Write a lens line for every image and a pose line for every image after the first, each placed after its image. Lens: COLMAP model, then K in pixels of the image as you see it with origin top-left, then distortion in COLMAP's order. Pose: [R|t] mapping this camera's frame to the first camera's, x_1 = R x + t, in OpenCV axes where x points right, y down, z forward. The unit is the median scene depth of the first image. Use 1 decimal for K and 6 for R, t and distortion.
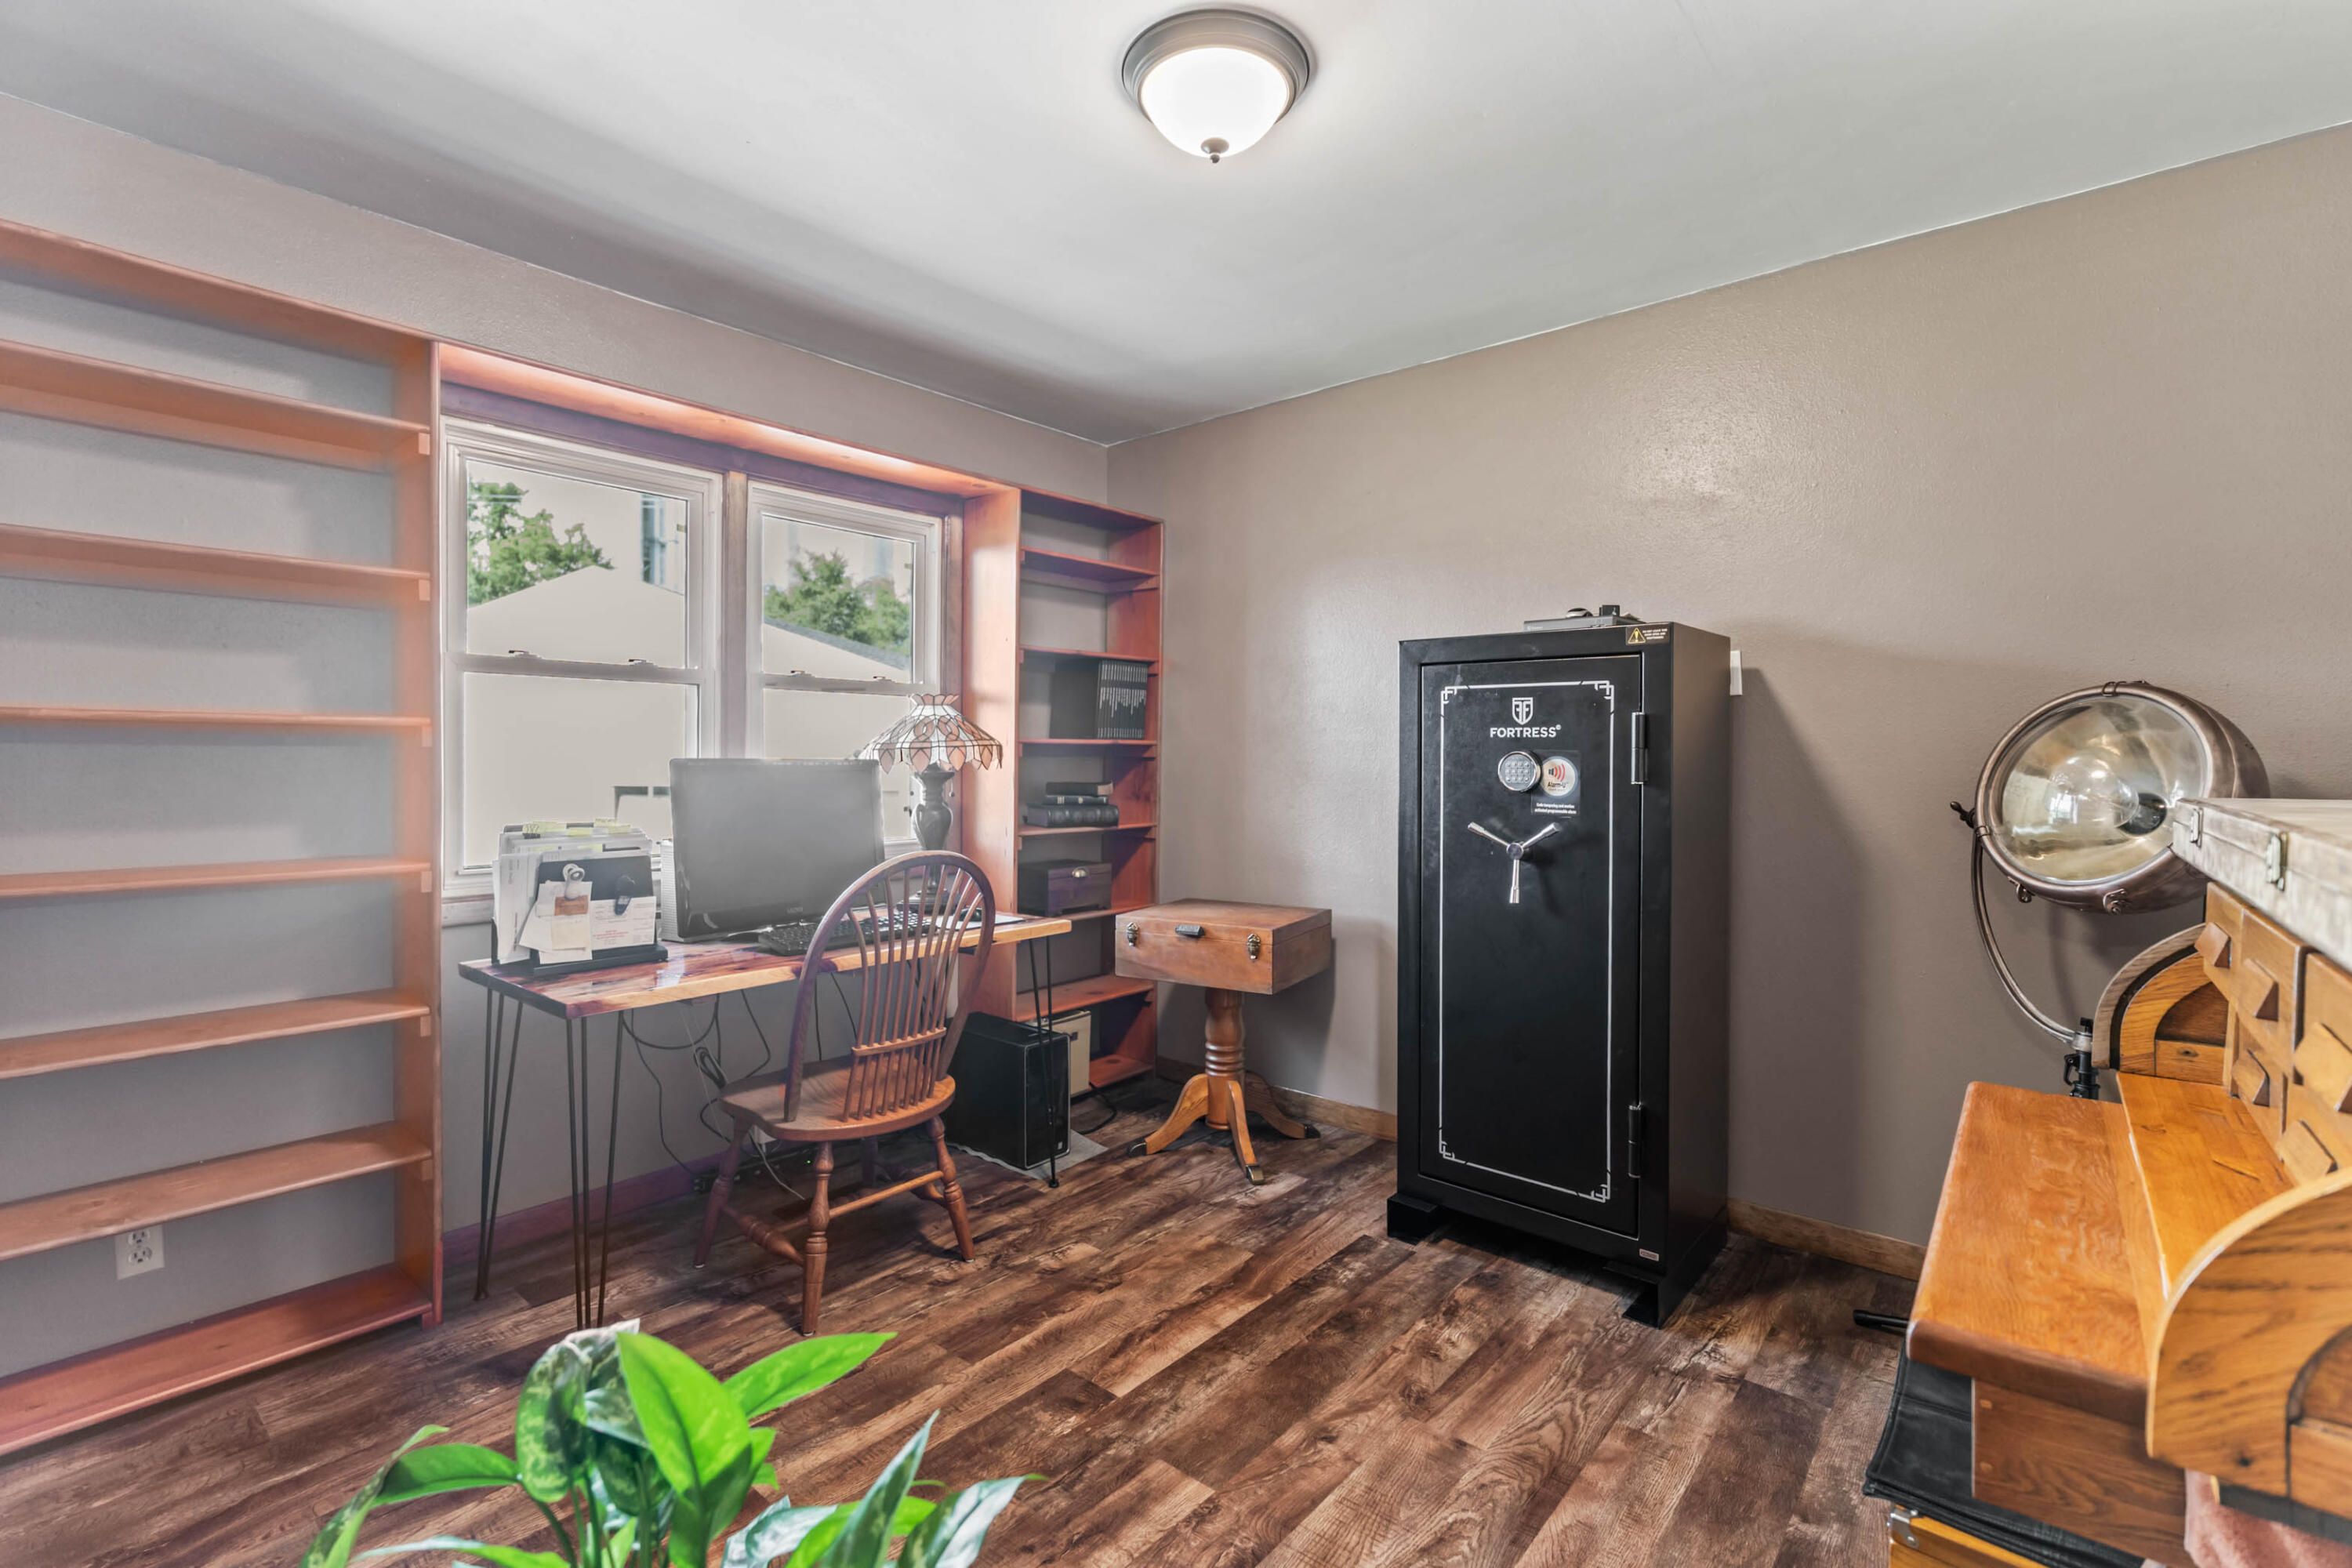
lens RADIAL K [[1069.0, 0, 1174.9], [0, 1069.0, 777.1], [0, 0, 1]] dist [-0.002837, 0.002150]
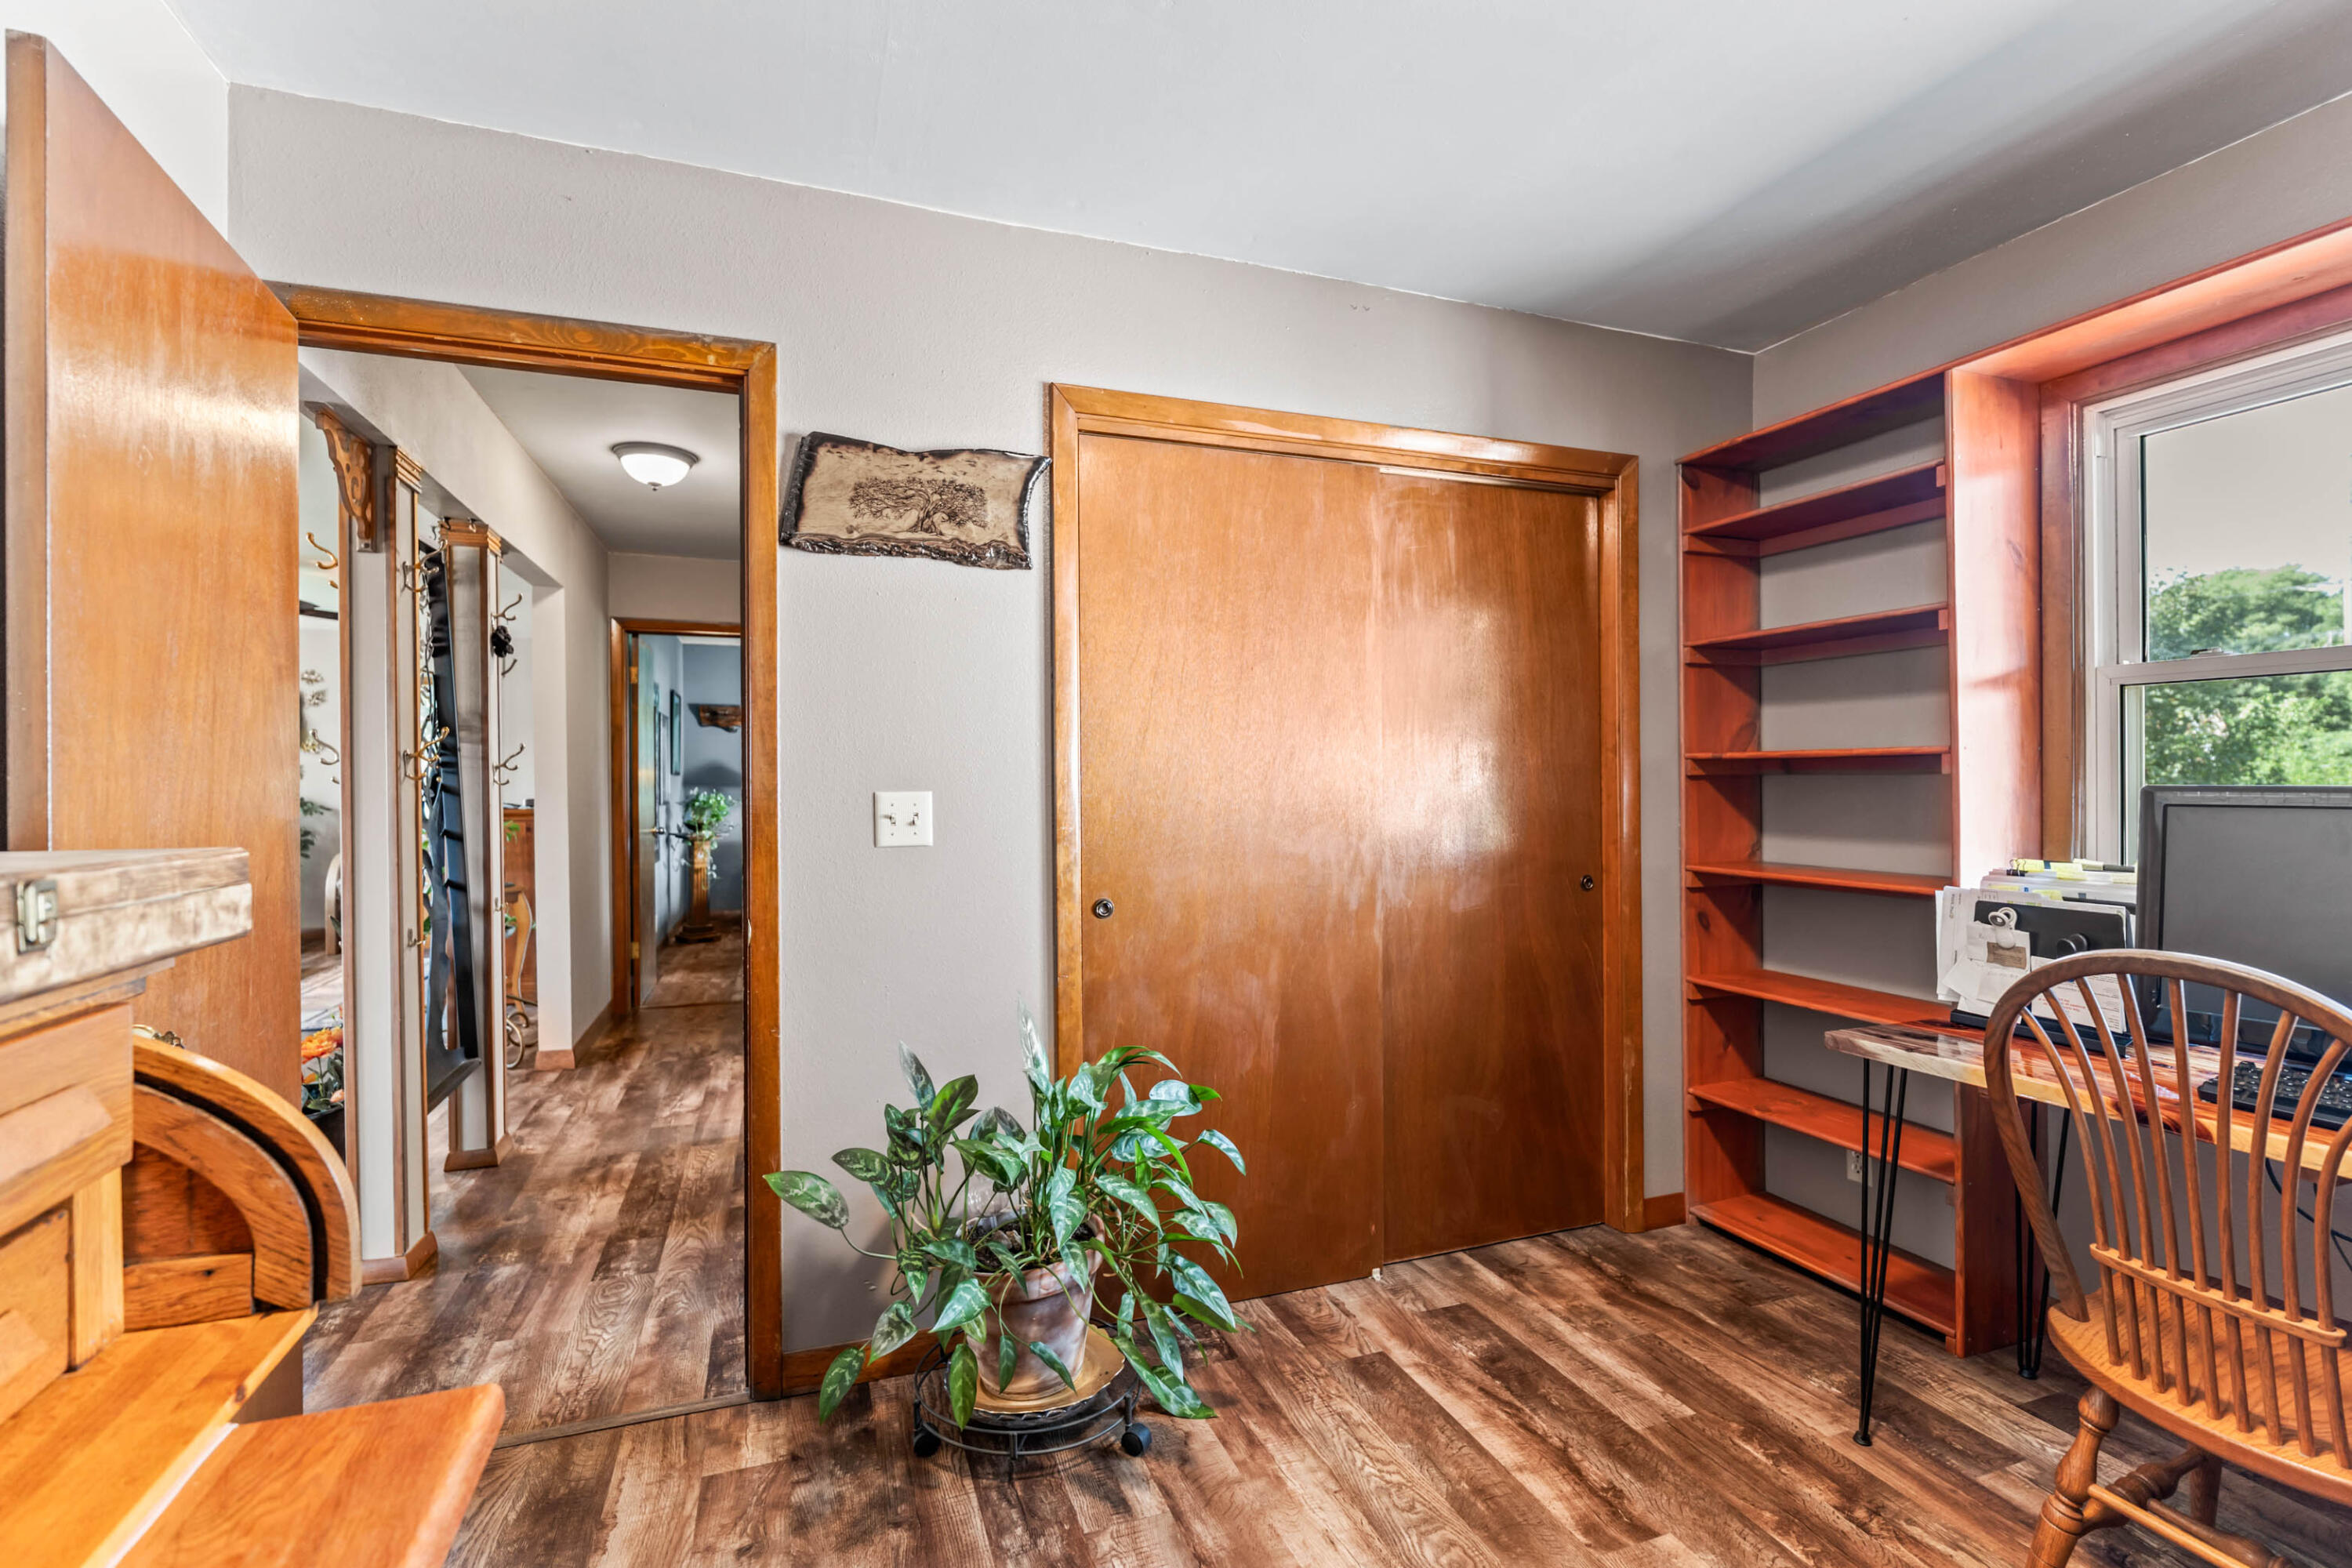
lens RADIAL K [[1069.0, 0, 1175.3], [0, 1069.0, 783.7], [0, 0, 1]] dist [-0.002837, 0.002150]
pose [[-0.506413, -0.001688, -0.862289, 0.528005], [-0.011054, 0.999929, 0.004534, -0.015655], [0.862220, 0.011828, -0.506396, 0.859783]]
